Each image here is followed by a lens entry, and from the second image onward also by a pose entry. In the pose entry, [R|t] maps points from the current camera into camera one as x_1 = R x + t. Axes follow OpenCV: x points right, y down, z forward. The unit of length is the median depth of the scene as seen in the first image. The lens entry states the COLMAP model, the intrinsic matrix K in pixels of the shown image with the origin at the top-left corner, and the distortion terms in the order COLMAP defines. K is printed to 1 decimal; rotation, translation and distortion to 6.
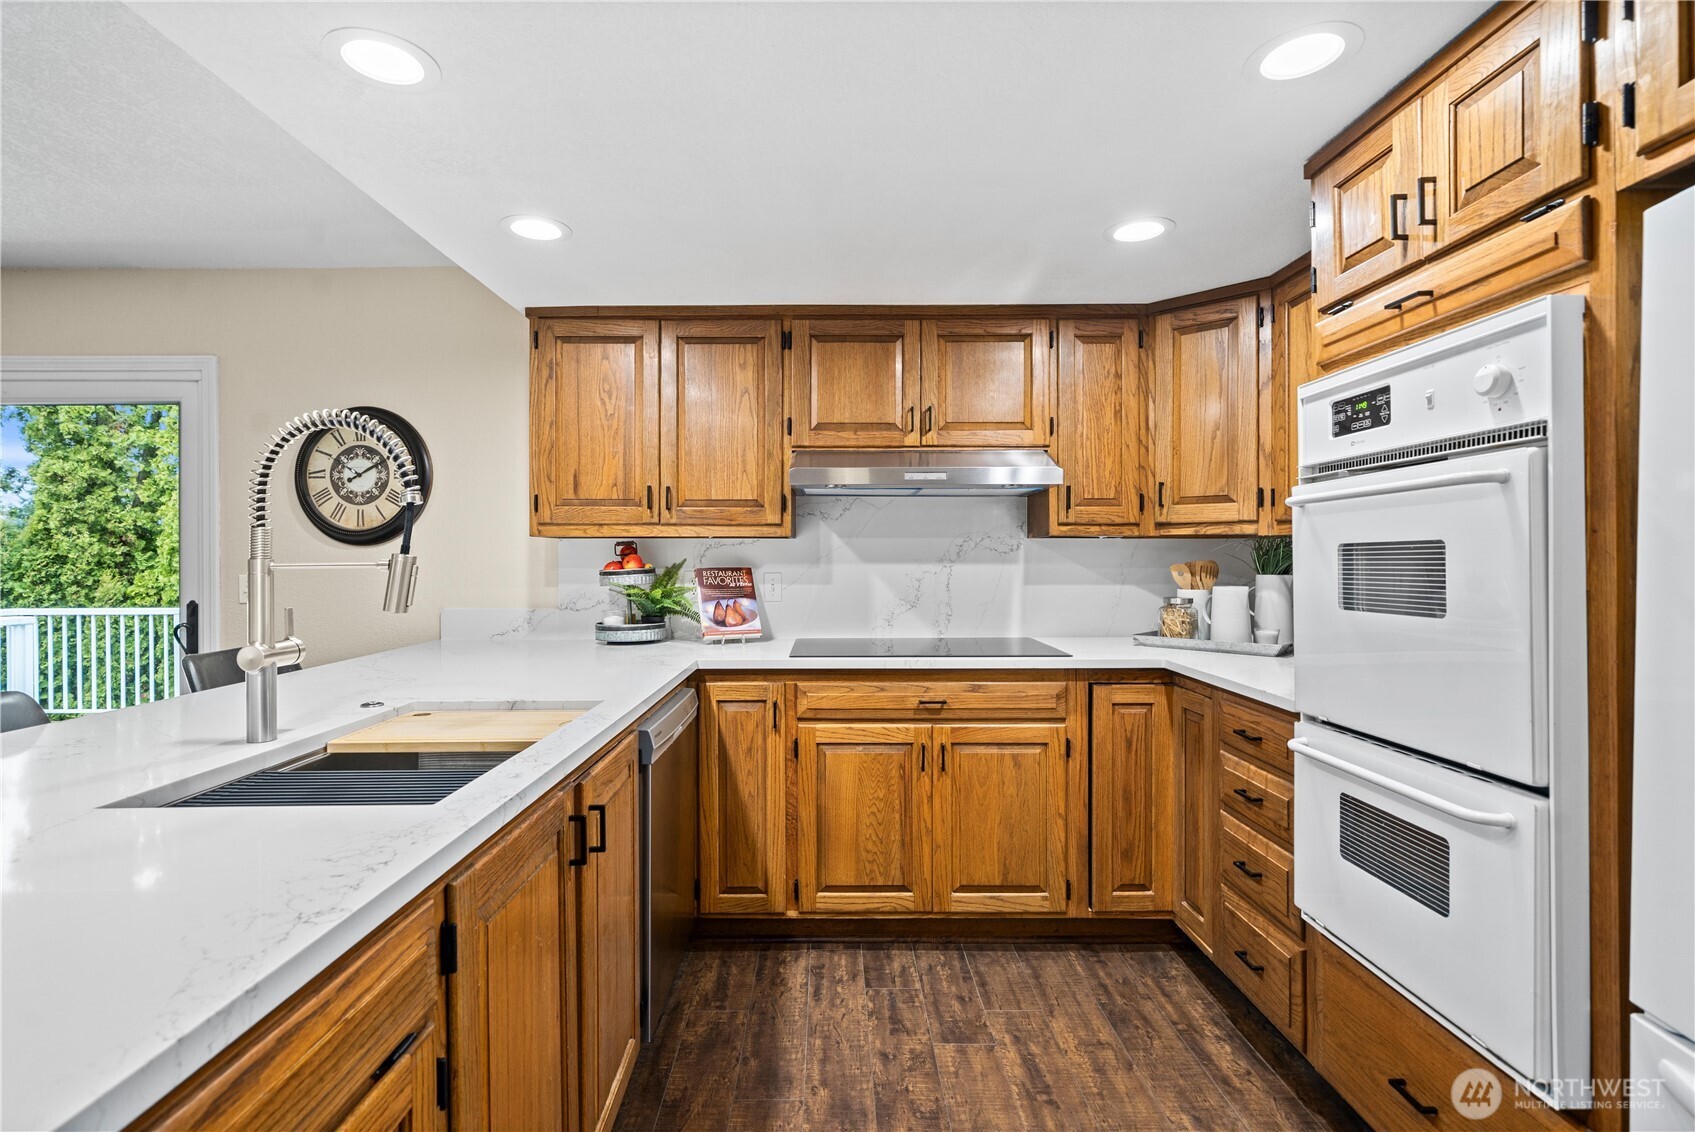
lens RADIAL K [[784.2, 0, 837.5], [0, 784.2, 562.3], [0, 0, 1]] dist [0.004931, 0.000725]
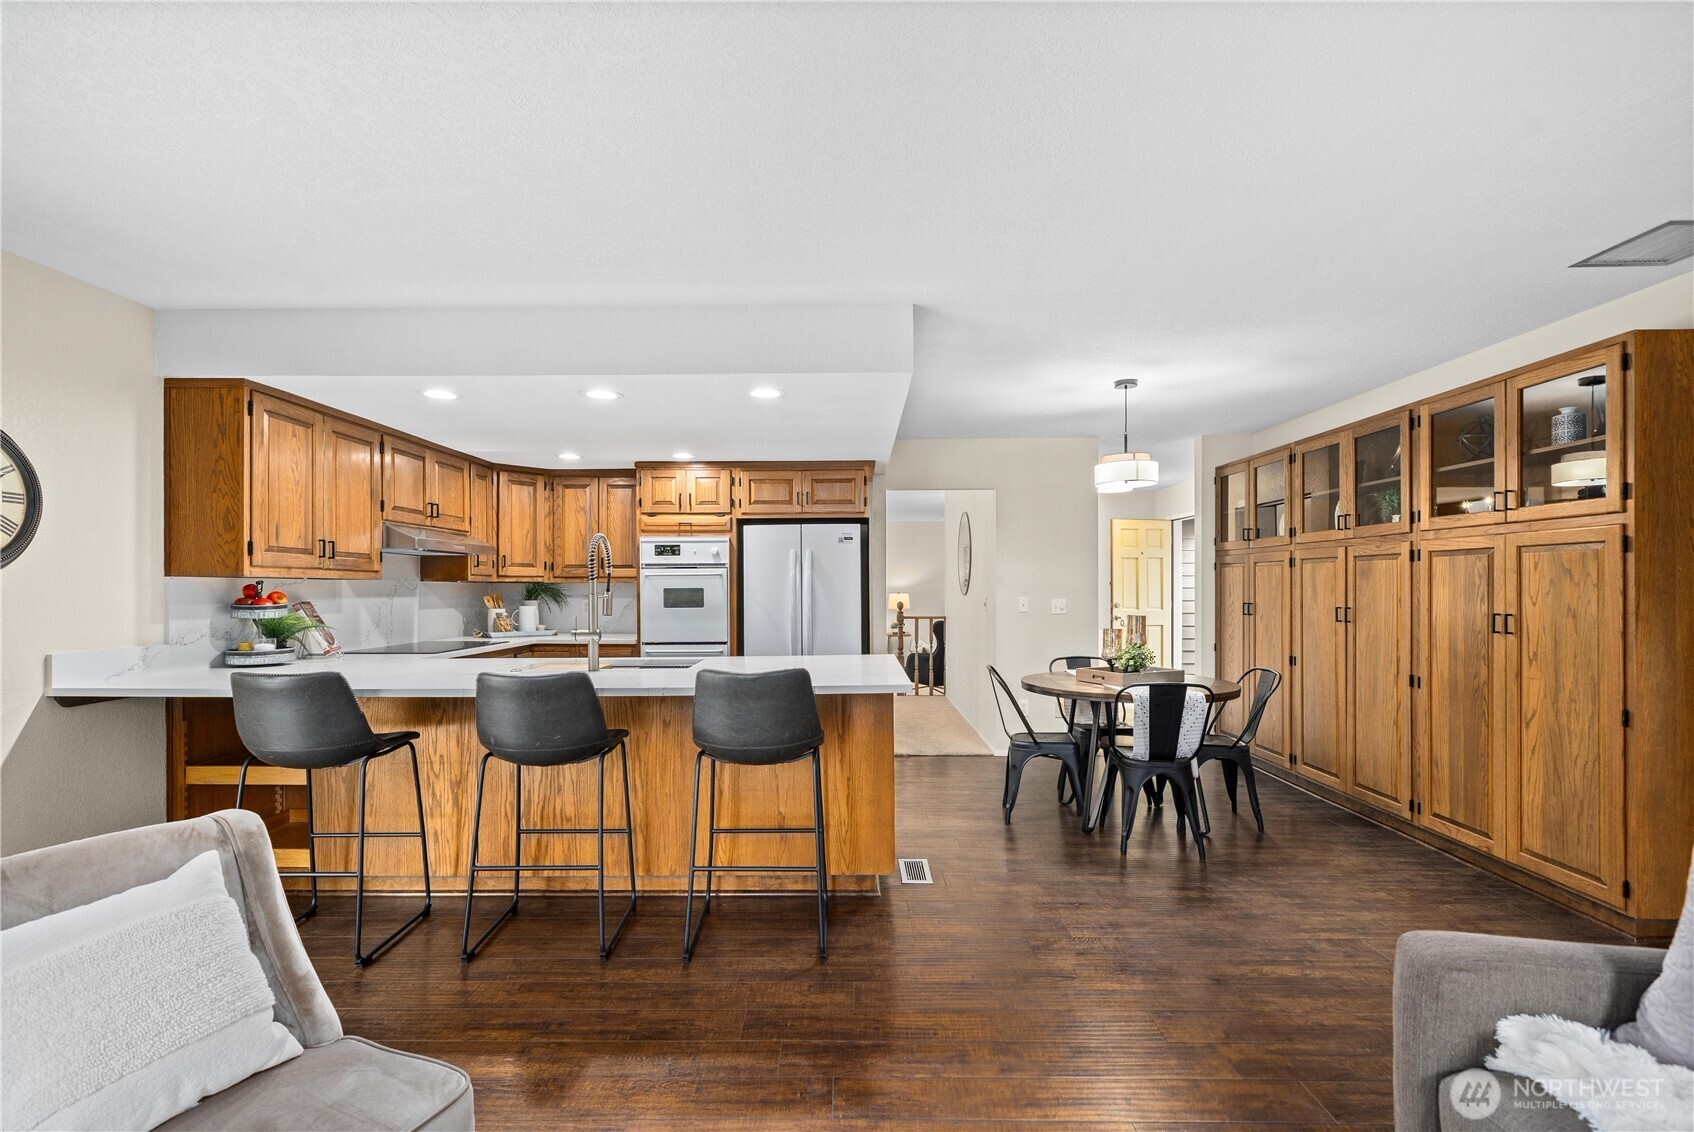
lens RADIAL K [[764.0, 0, 848.1], [0, 764.0, 583.5], [0, 0, 1]] dist [0.001023, 0.000052]
pose [[0.007864, 0.009110, 0.999928, -1.495203], [0.006871, 0.999934, -0.009164, -0.005992], [-0.999945, 0.006943, 0.007800, 0.106703]]
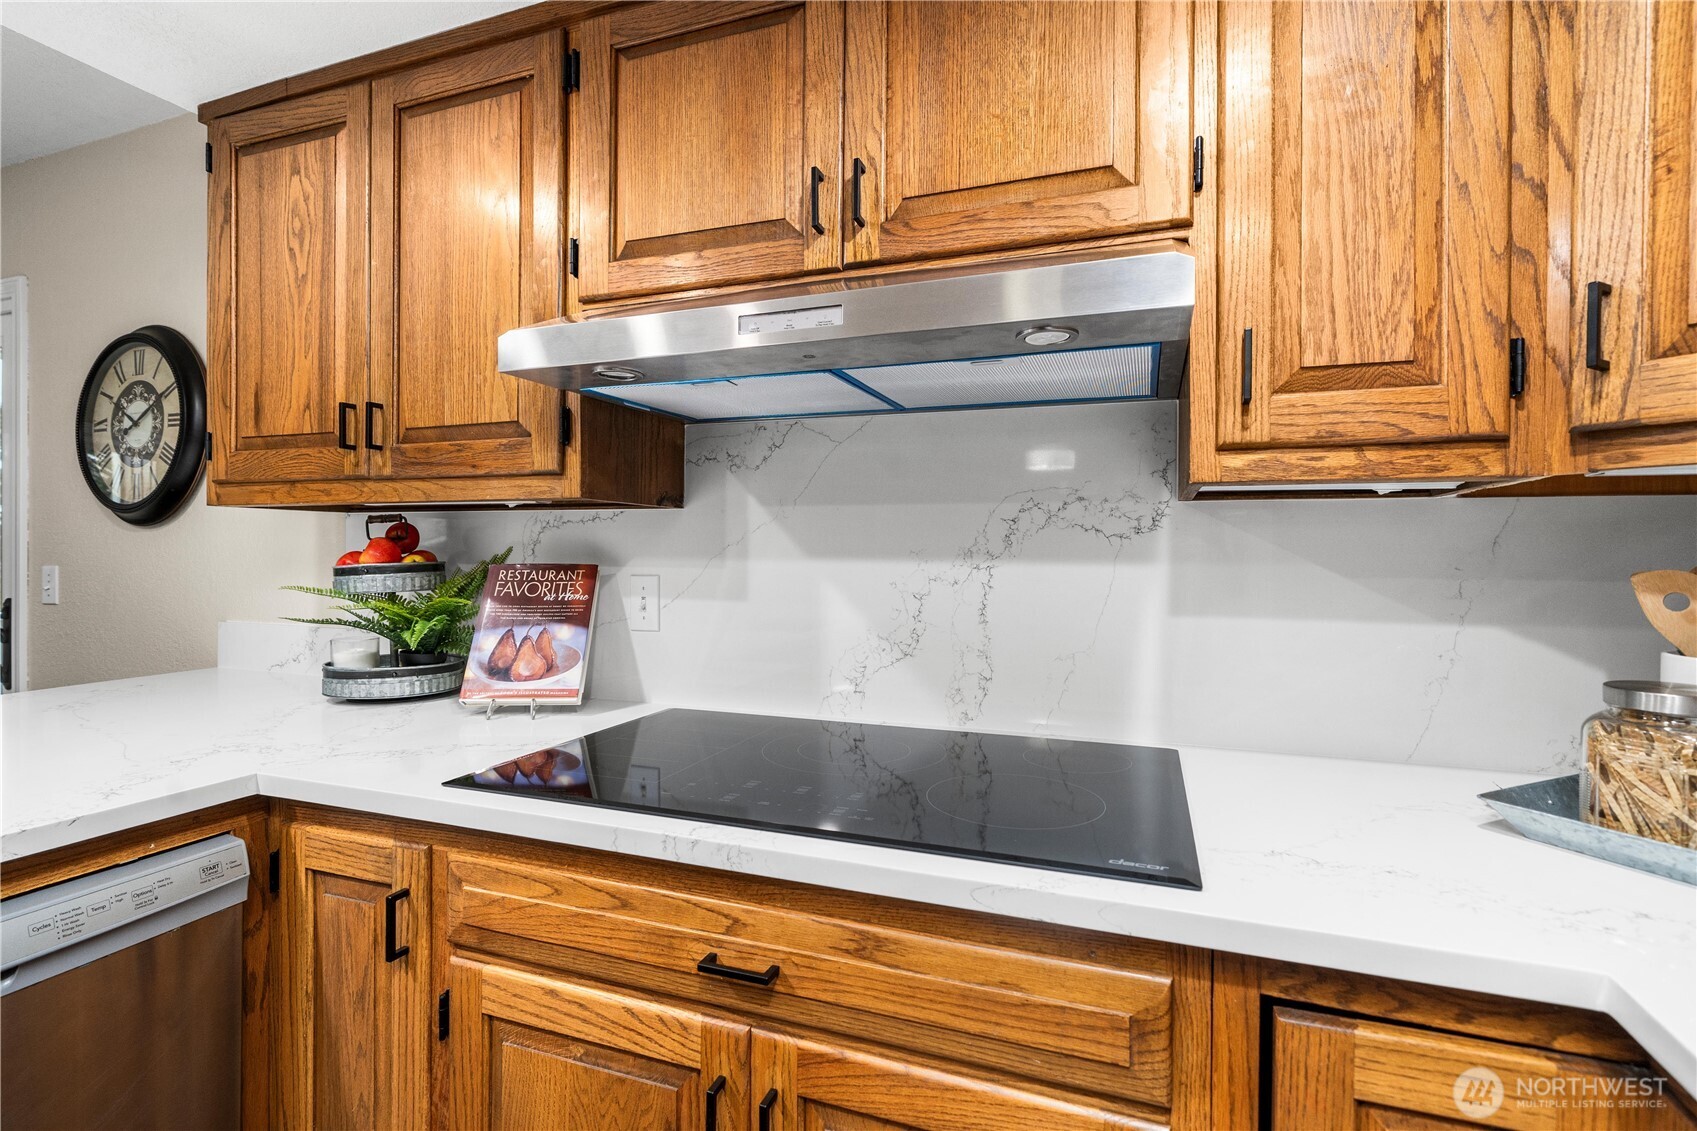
lens RADIAL K [[785.1, 0, 864.2], [0, 785.1, 556.2], [0, 0, 1]] dist [0.004931, 0.000725]
pose [[0.936468, 0.008771, -0.350643, 0.258795], [-0.009496, 0.999955, -0.000347, -0.000215], [0.350624, 0.003655, 0.936509, 0.626122]]
